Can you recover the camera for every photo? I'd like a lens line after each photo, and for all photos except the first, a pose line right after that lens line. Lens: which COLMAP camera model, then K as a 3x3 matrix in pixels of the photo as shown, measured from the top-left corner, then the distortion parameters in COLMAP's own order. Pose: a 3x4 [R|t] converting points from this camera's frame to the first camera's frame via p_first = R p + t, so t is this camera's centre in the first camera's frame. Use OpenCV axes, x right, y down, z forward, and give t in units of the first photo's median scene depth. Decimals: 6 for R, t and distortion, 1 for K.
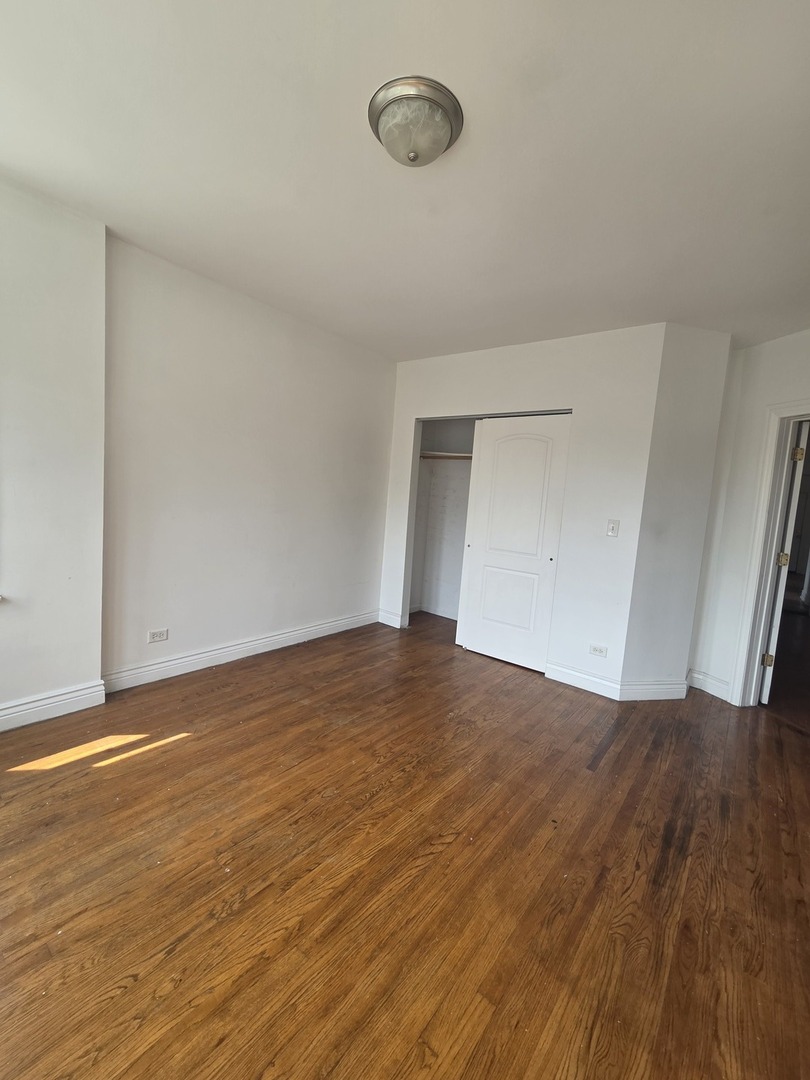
lens RADIAL K [[444.8, 0, 406.2], [0, 444.8, 537.0], [0, 0, 1]] dist [-0.001737, 0.000937]
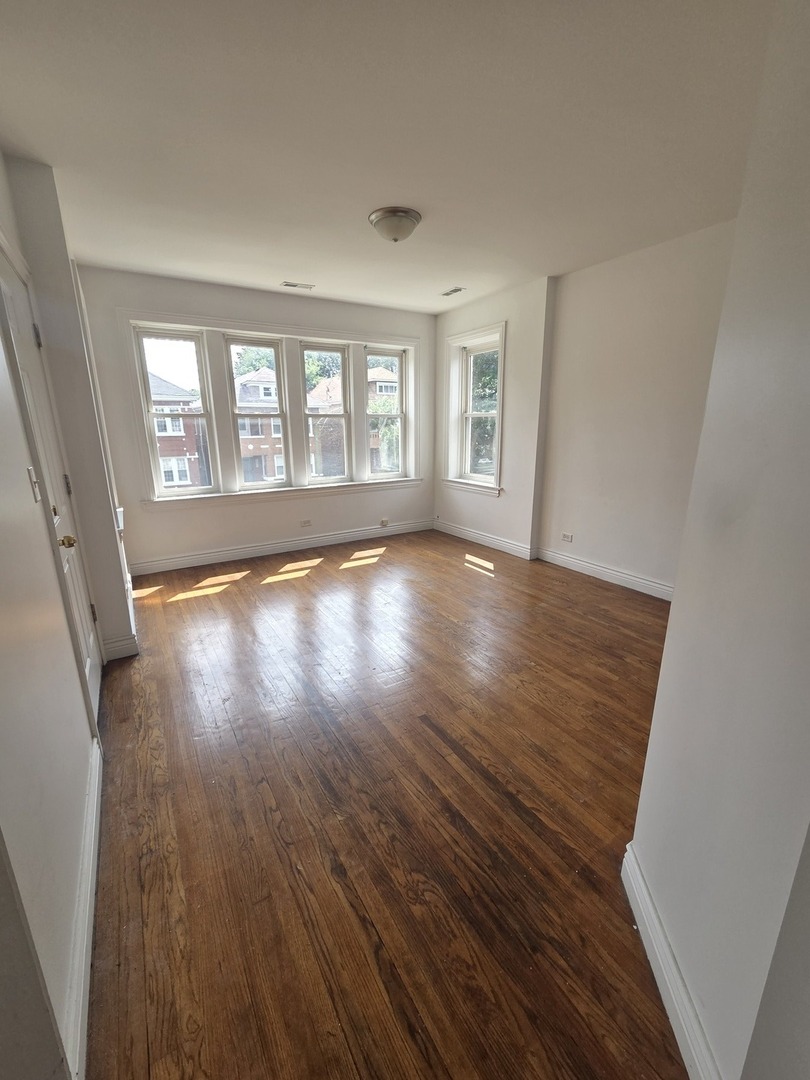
lens RADIAL K [[444.8, 0, 406.2], [0, 444.8, 537.0], [0, 0, 1]] dist [-0.001737, 0.000937]
pose [[-0.337853, 0.170590, -0.925610, 1.006539], [-0.103135, 0.970806, 0.216564, -0.045870], [0.935531, 0.168629, -0.310396, 0.967814]]
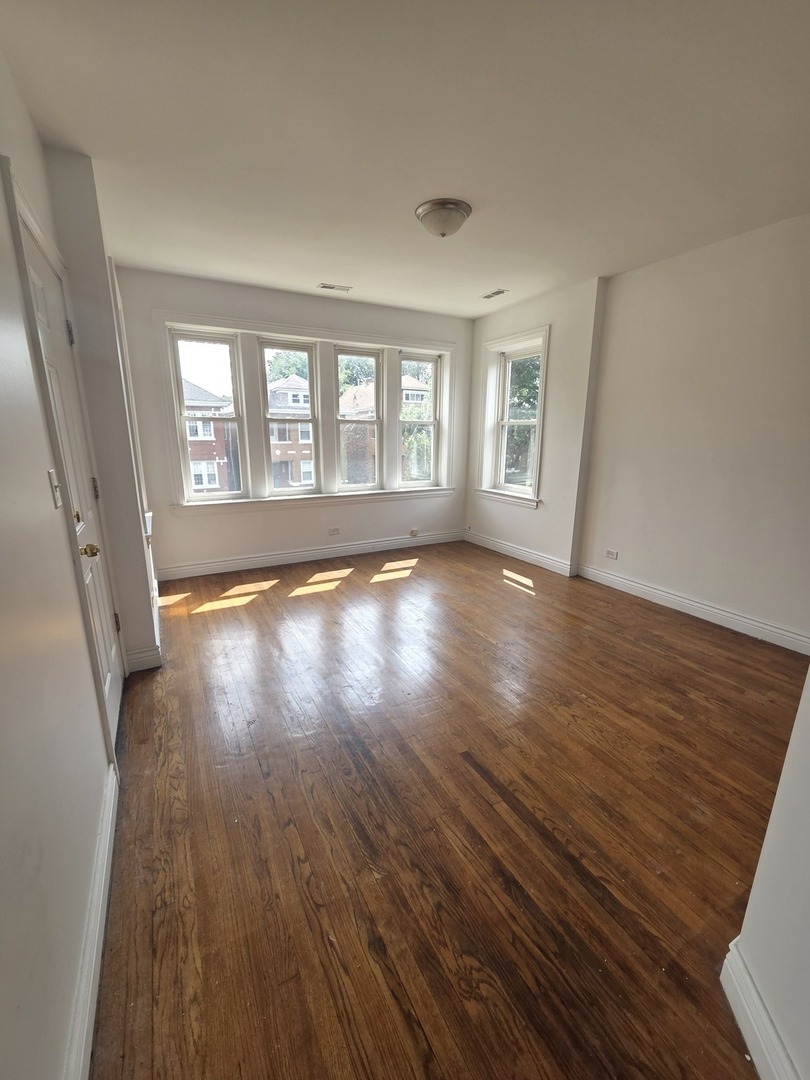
lens RADIAL K [[444.8, 0, 406.2], [0, 444.8, 537.0], [0, 0, 1]] dist [-0.001737, 0.000937]
pose [[-0.387293, 0.145617, -0.910384, 0.954940], [-0.118481, 0.971399, 0.205780, -0.040303], [0.914312, 0.187560, -0.358963, 0.909746]]
